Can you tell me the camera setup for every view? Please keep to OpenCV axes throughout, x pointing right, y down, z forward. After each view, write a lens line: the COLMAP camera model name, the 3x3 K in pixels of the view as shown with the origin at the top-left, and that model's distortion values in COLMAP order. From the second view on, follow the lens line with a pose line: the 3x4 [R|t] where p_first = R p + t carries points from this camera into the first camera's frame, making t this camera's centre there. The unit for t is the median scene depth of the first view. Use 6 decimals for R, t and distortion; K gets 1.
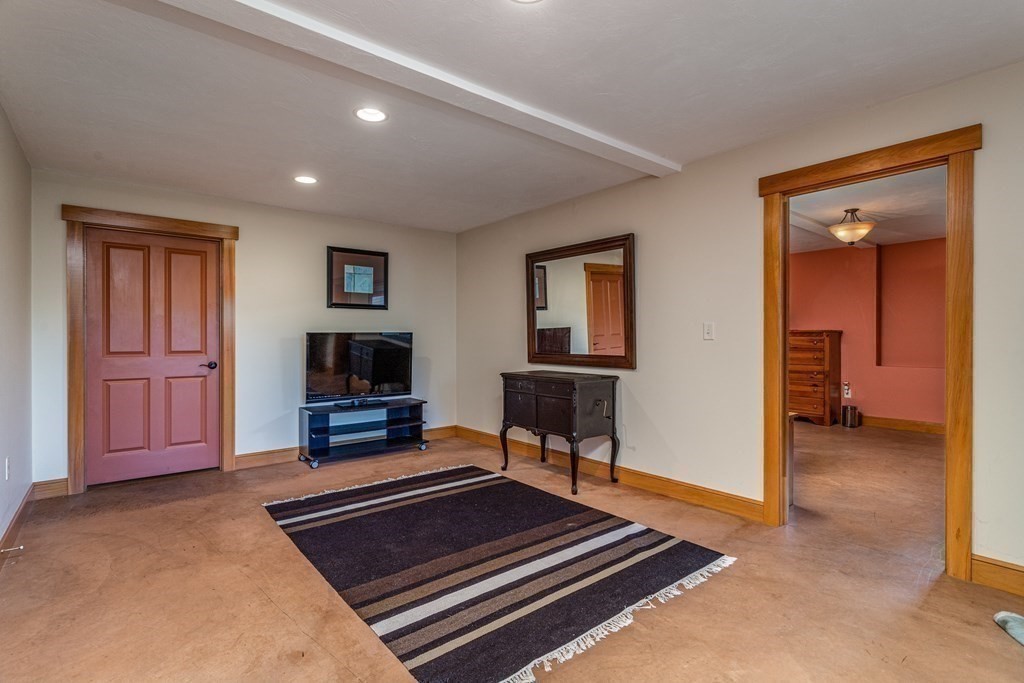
lens RADIAL K [[493.7, 0, 511.4], [0, 493.7, 341.3], [0, 0, 1]] dist [-0.002821, 0.000866]
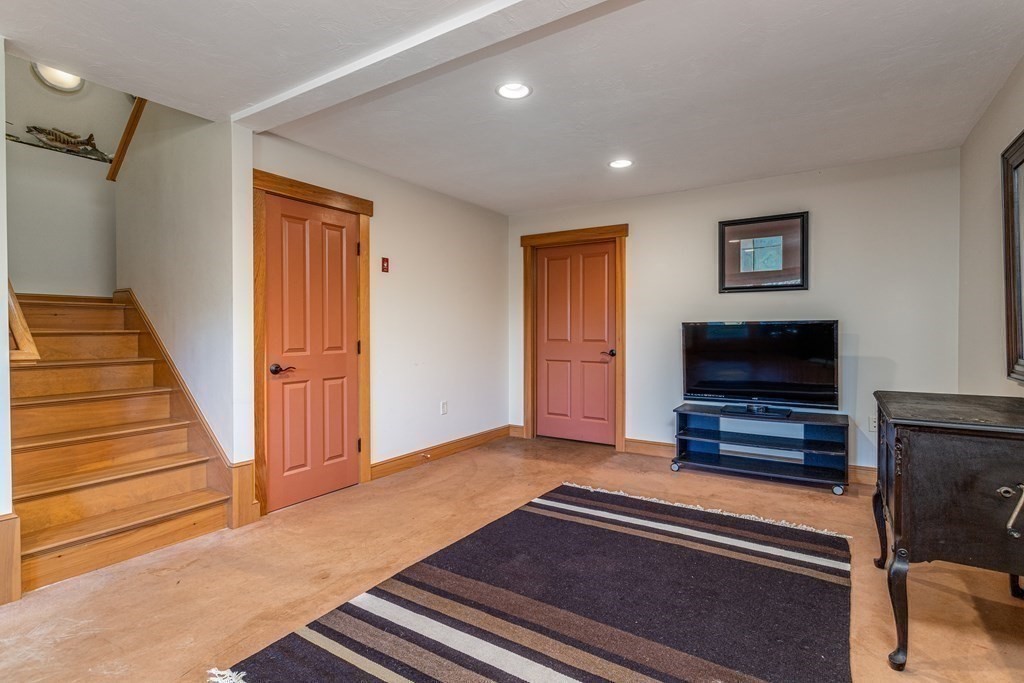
lens RADIAL K [[493.7, 0, 513.7], [0, 493.7, 336.8], [0, 0, 1]] dist [-0.002821, 0.000866]
pose [[0.306104, 0.014304, -0.951890, 0.435963], [-0.003686, 0.999897, 0.013840, -0.003132], [0.951991, -0.000728, 0.306126, 0.503781]]
